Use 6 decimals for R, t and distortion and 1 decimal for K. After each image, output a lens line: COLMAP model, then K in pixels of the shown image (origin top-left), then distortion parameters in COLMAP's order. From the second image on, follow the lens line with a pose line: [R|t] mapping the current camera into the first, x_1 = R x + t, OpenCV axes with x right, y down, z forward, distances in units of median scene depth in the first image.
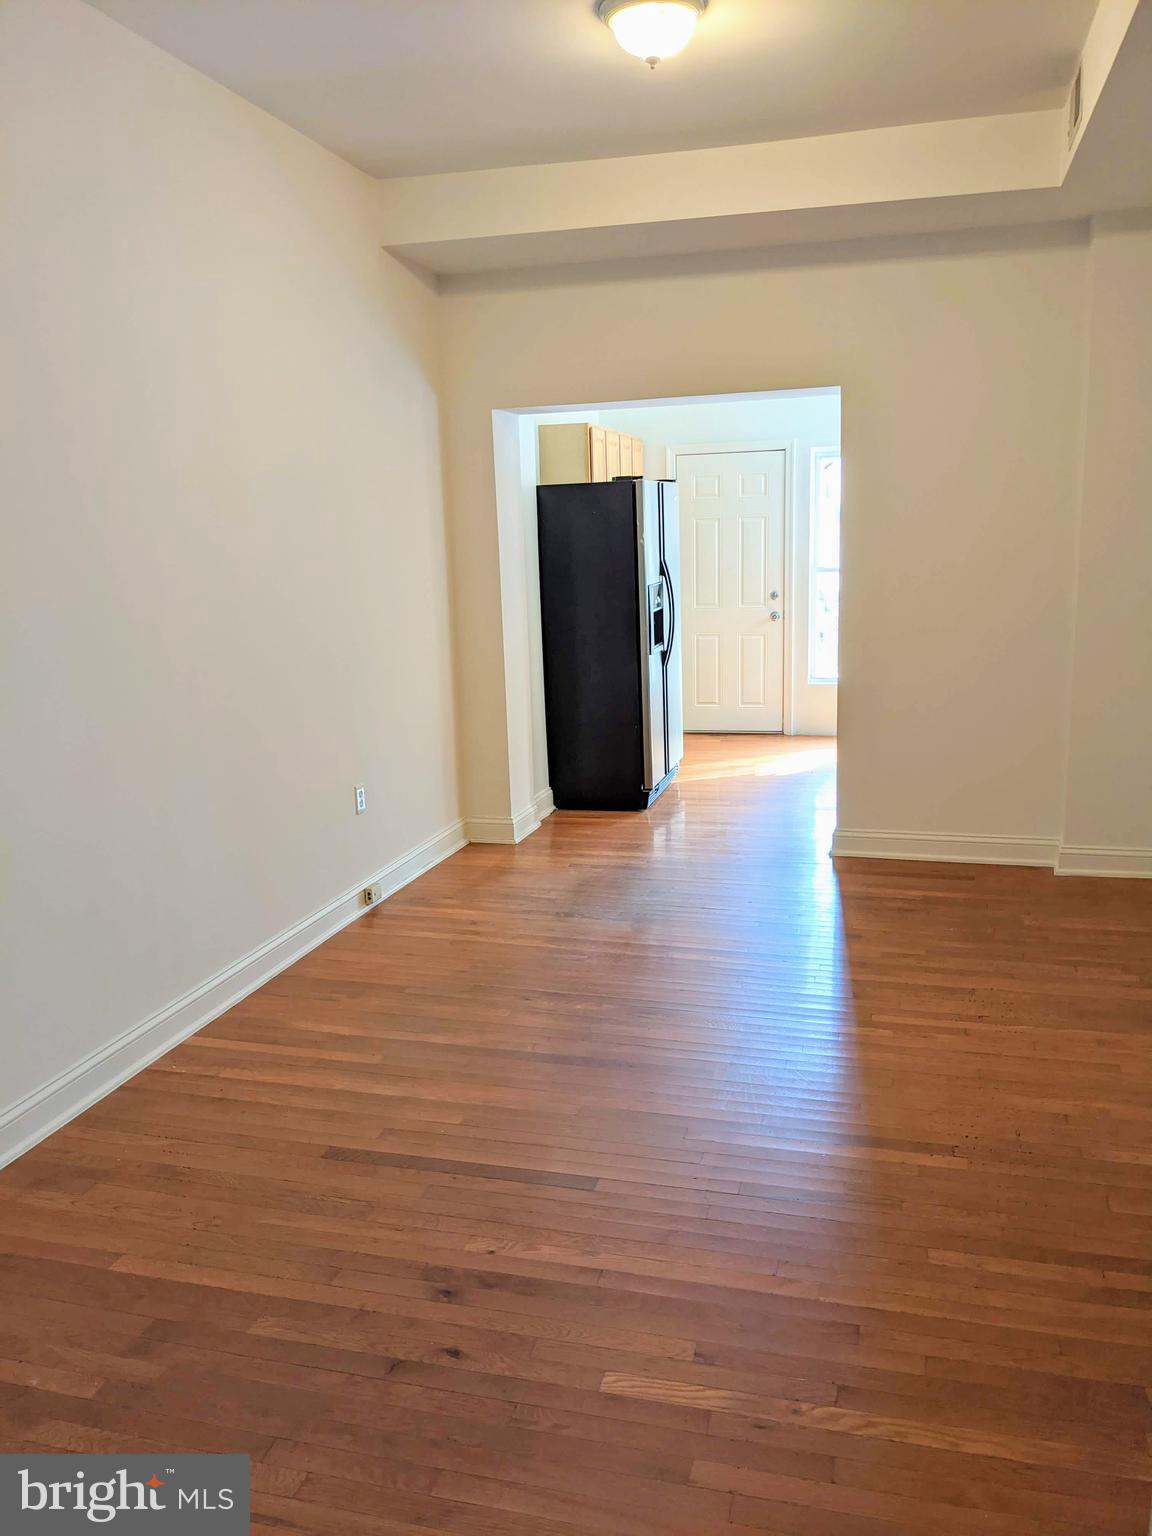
lens RADIAL K [[1211.8, 0, 579.5], [0, 1211.8, 770.6], [0, 0, 1]] dist [0.061650, -0.093370]
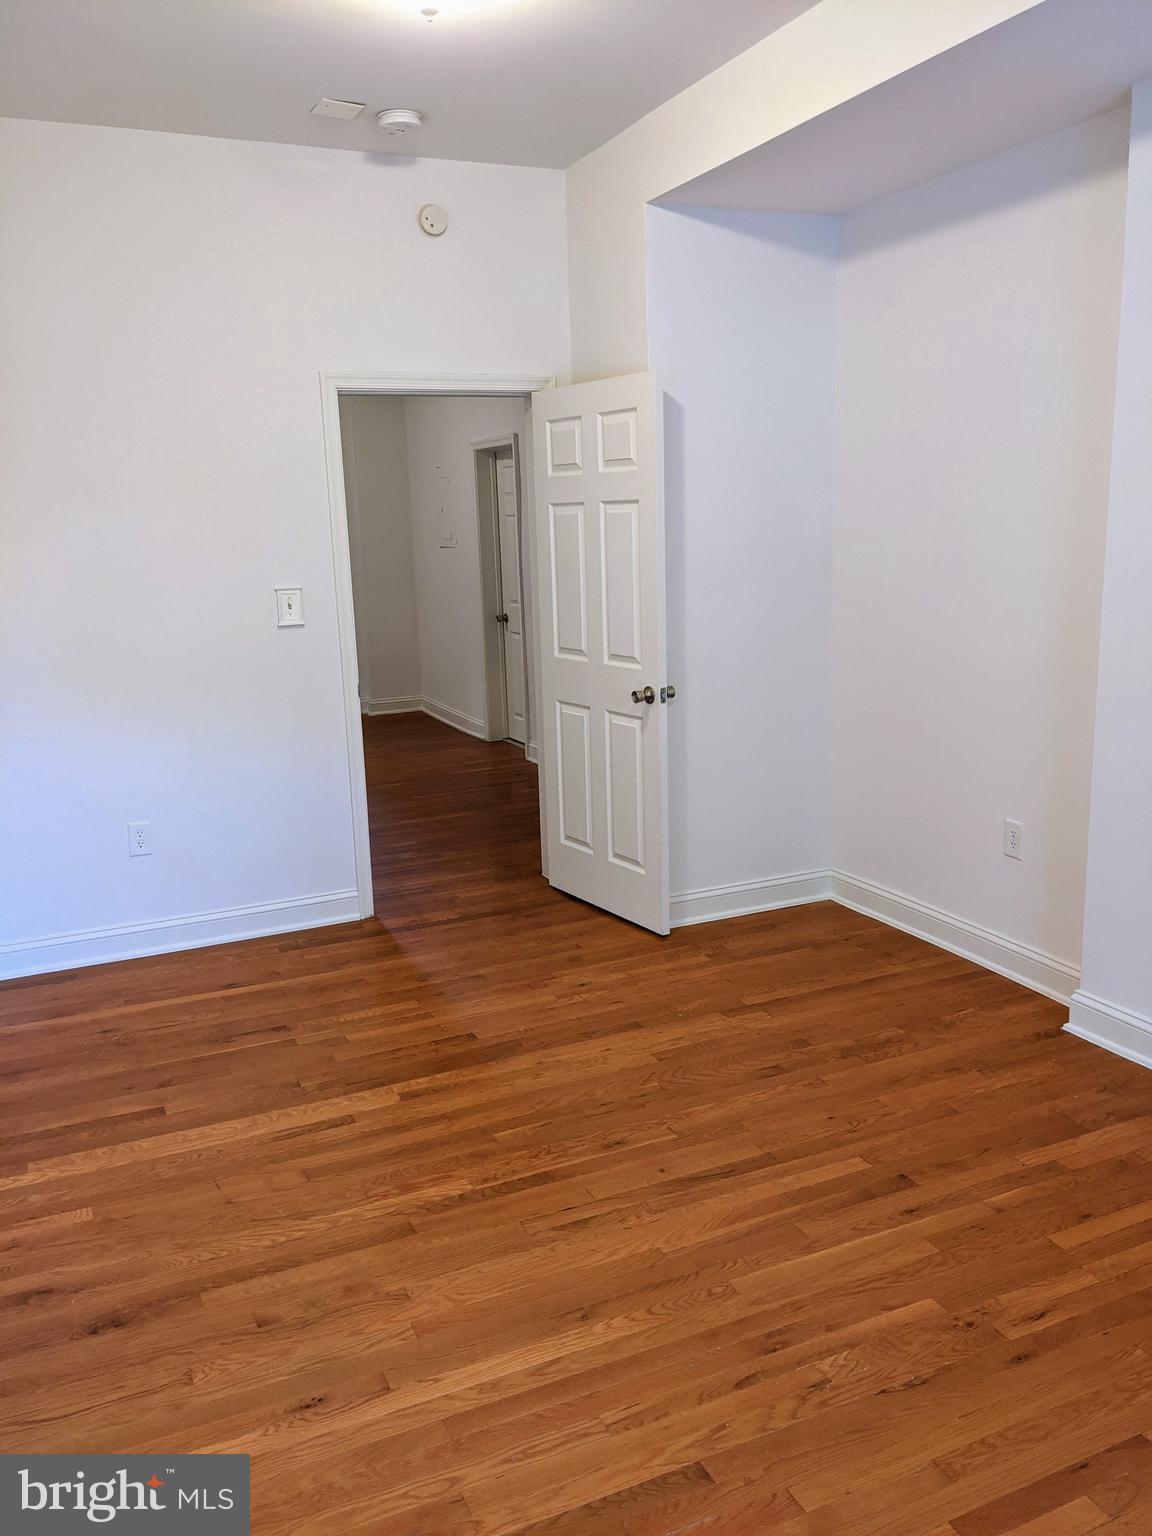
lens RADIAL K [[1211.8, 0, 579.5], [0, 1211.8, 770.6], [0, 0, 1]] dist [0.061650, -0.093370]
pose [[0.768426, -0.132394, 0.626094, -0.568201], [0.133816, 0.989979, 0.045105, 0.130636], [-0.625791, 0.049121, 0.778442, -0.693583]]
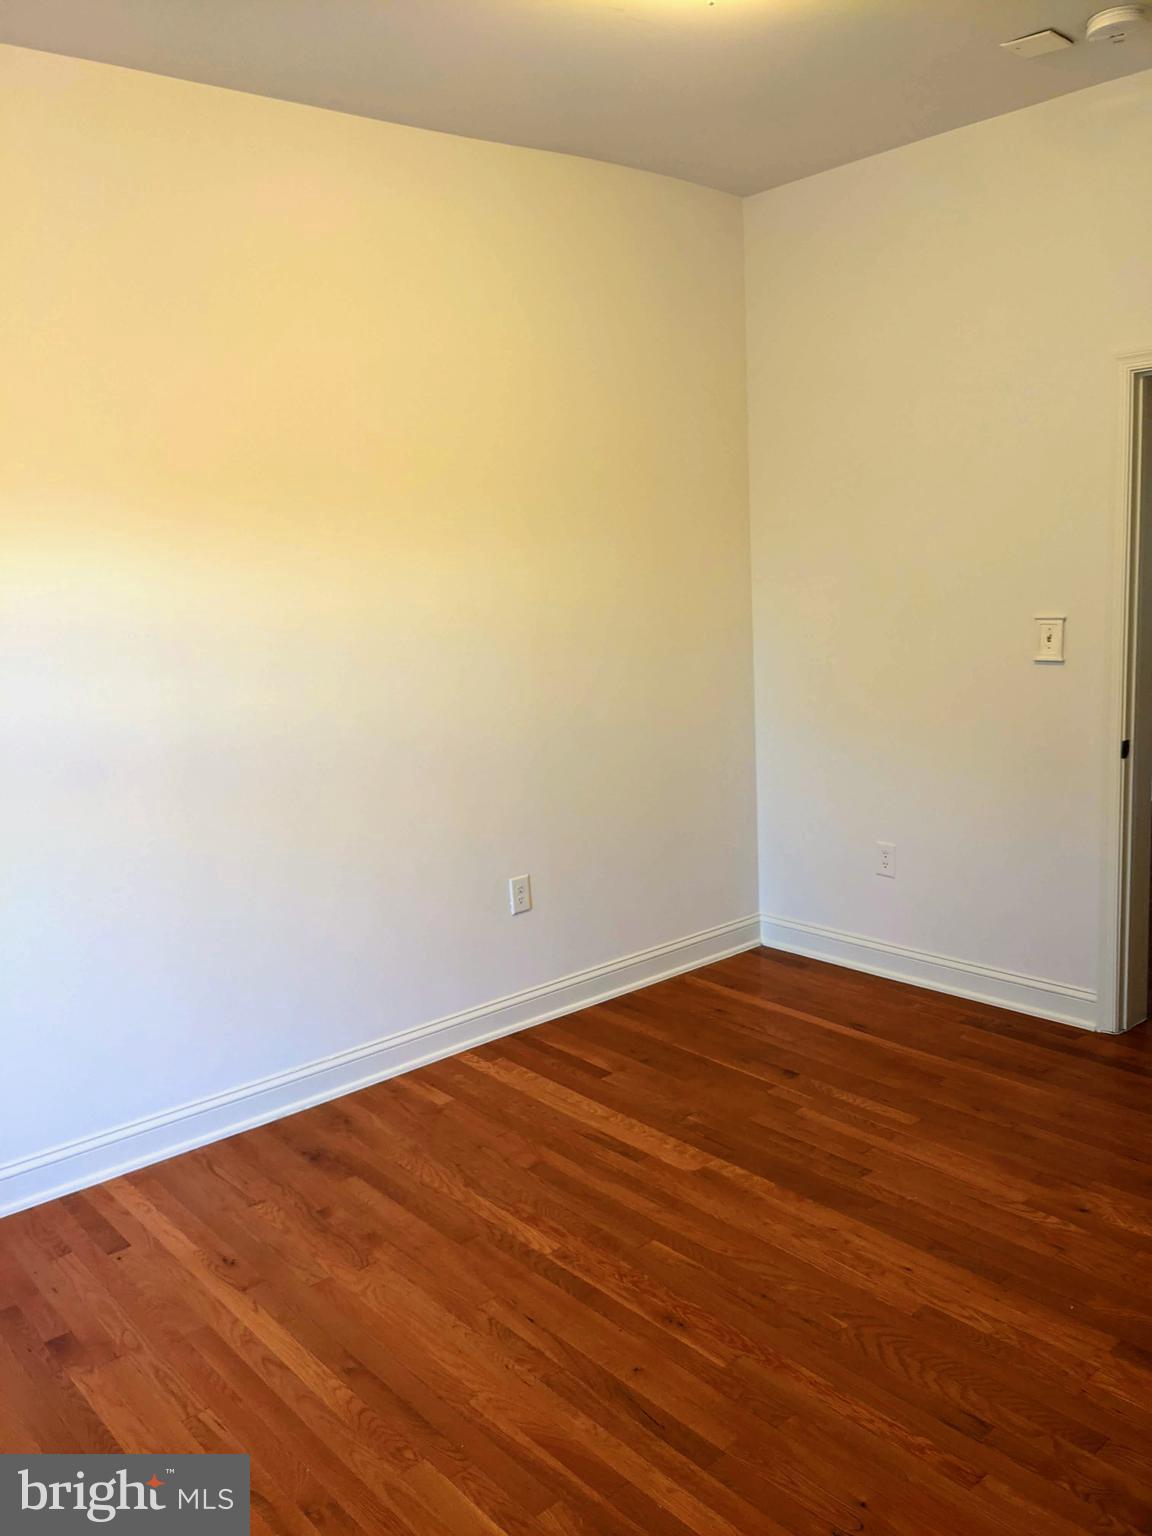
lens RADIAL K [[1231.3, 0, 558.7], [0, 1231.3, 766.7], [0, 0, 1]] dist [0.055214, -0.079566]
pose [[0.827775, 0.076638, -0.555801, 0.037693], [-0.078264, 0.996714, 0.020873, 0.109795], [0.555574, 0.026221, 0.831053, -0.679299]]
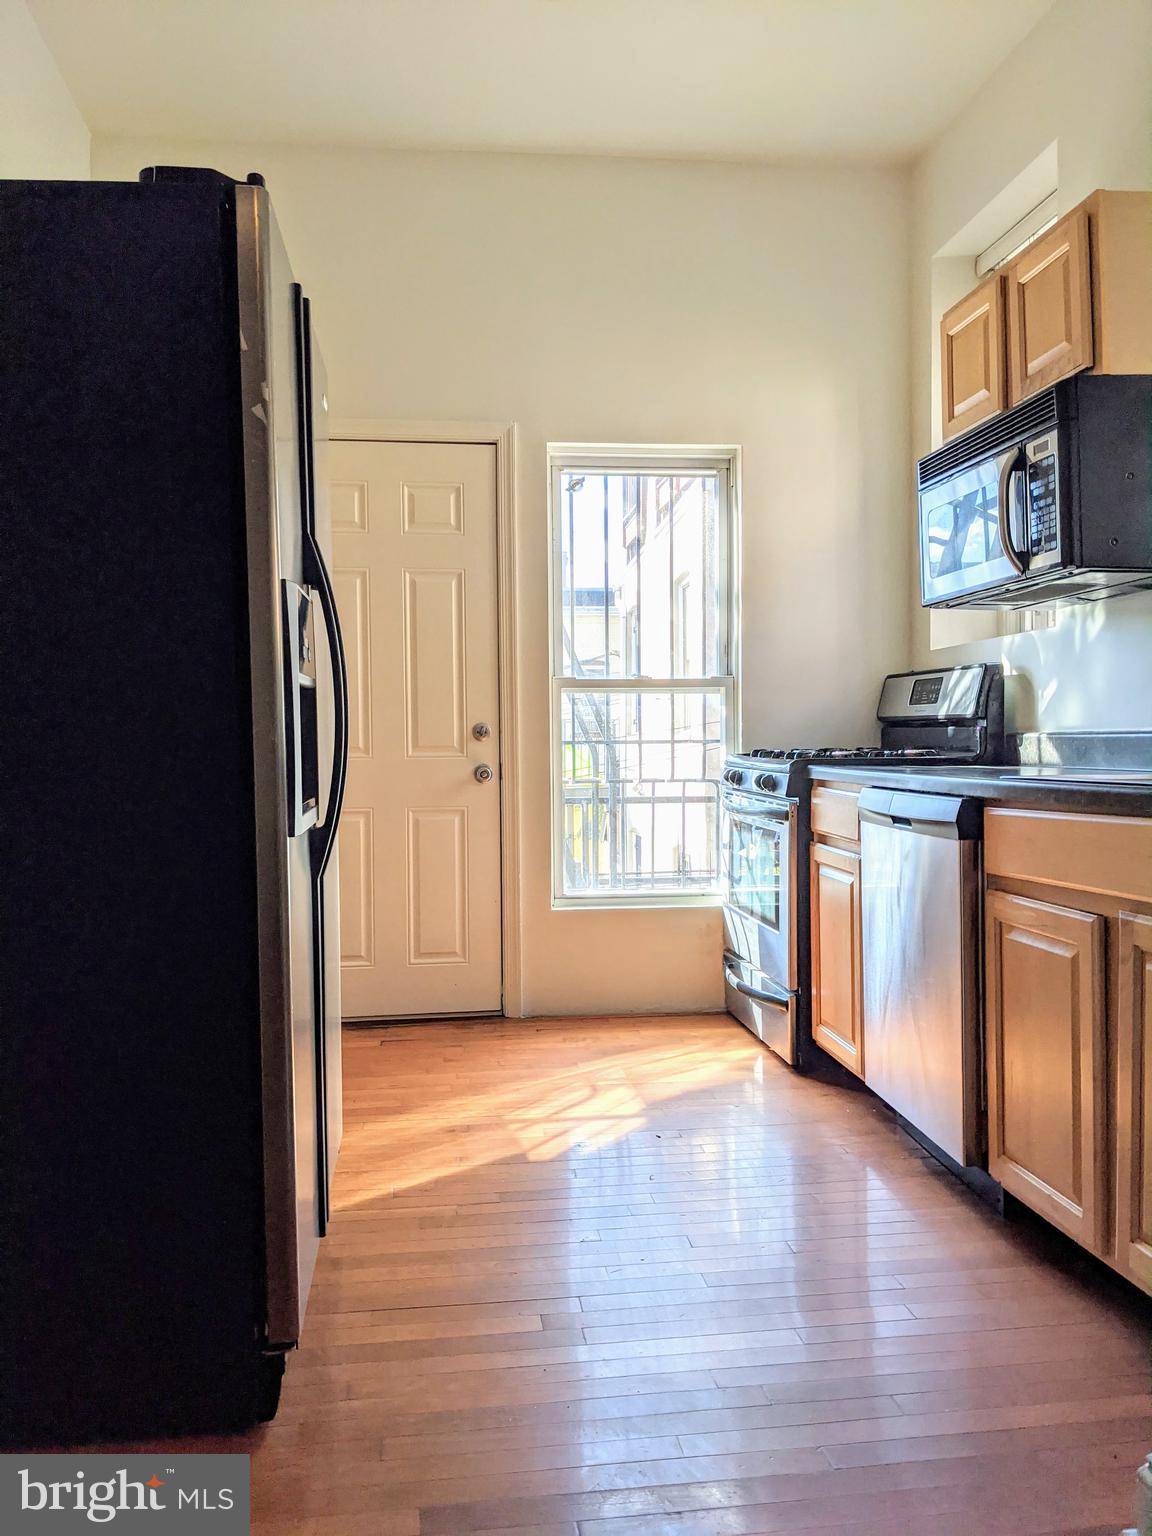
lens RADIAL K [[1206.1, 0, 576.0], [0, 1206.1, 768.0], [0, 0, 1]] dist [0.121406, -0.199796]
pose [[0.924326, 0.008236, 0.381515, 0.016287], [0.060114, 0.984142, -0.166887, -0.076608], [-0.376840, 0.177192, 0.909173, 0.906269]]
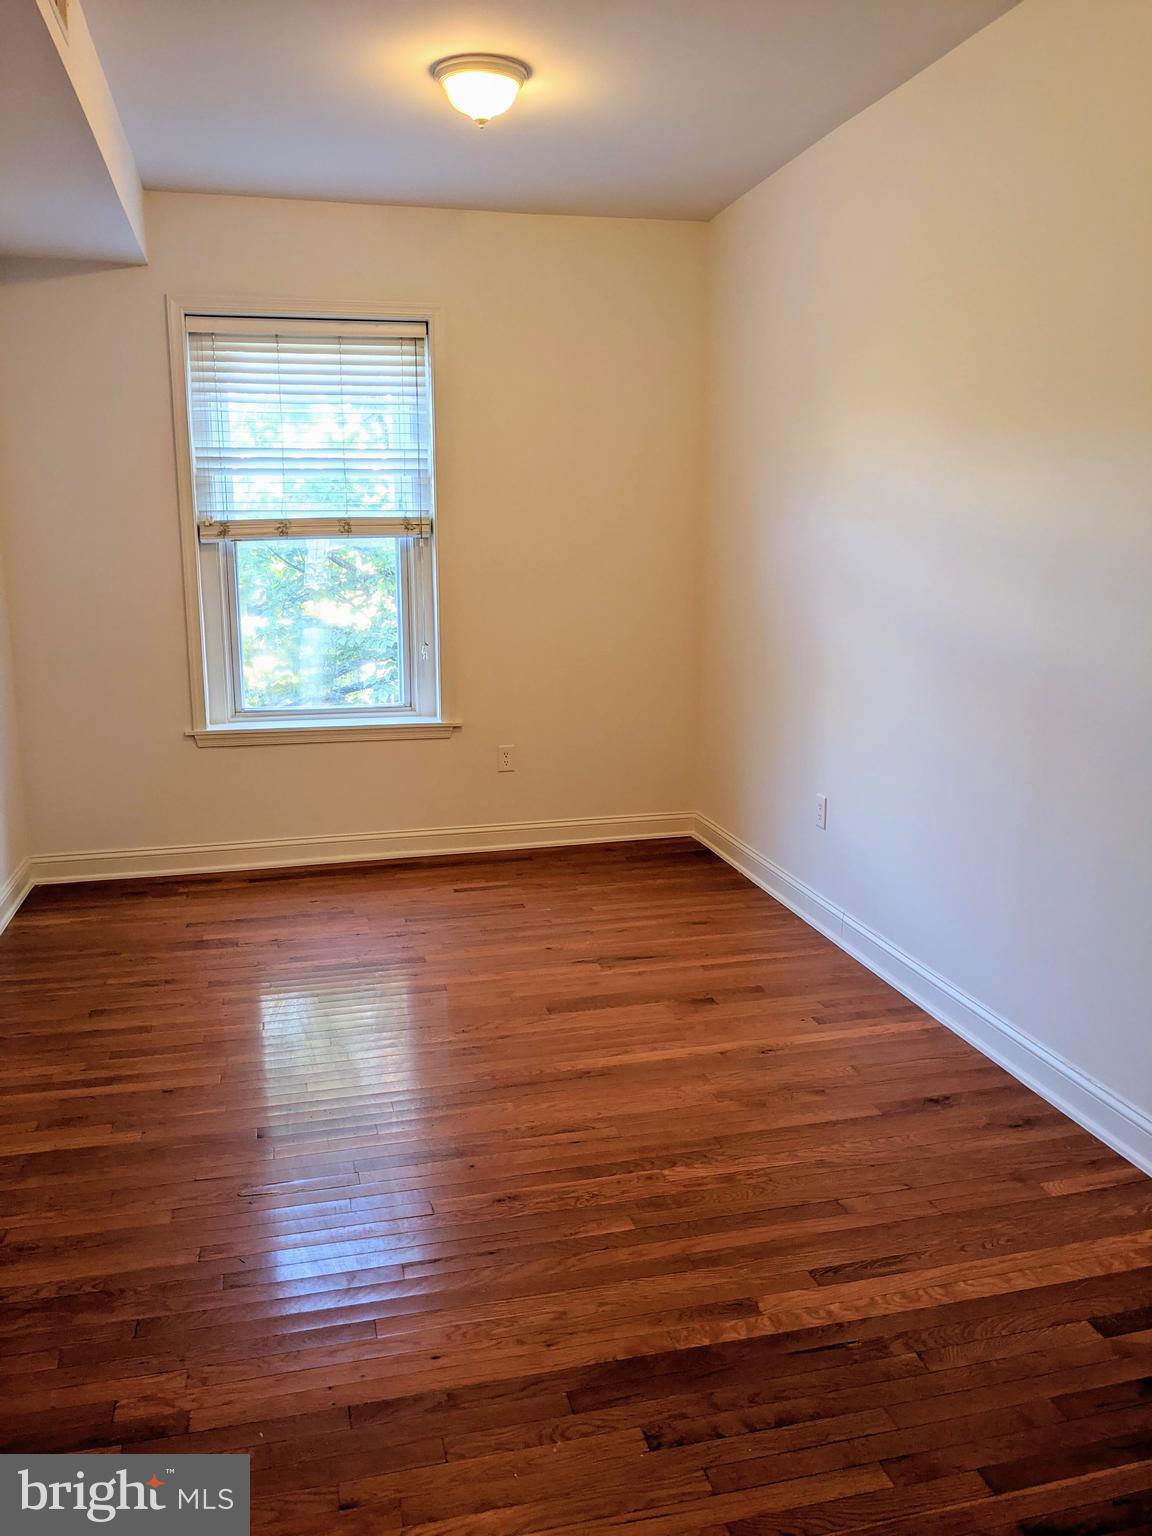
lens RADIAL K [[1206.8, 0, 576.0], [0, 1206.8, 768.0], [0, 0, 1]] dist [0.047095, -0.101180]
pose [[-0.870716, 0.123516, -0.476022, 0.019285], [-0.068767, 0.927857, 0.366542, -0.041426], [0.486954, 0.351888, -0.799406, 0.177372]]
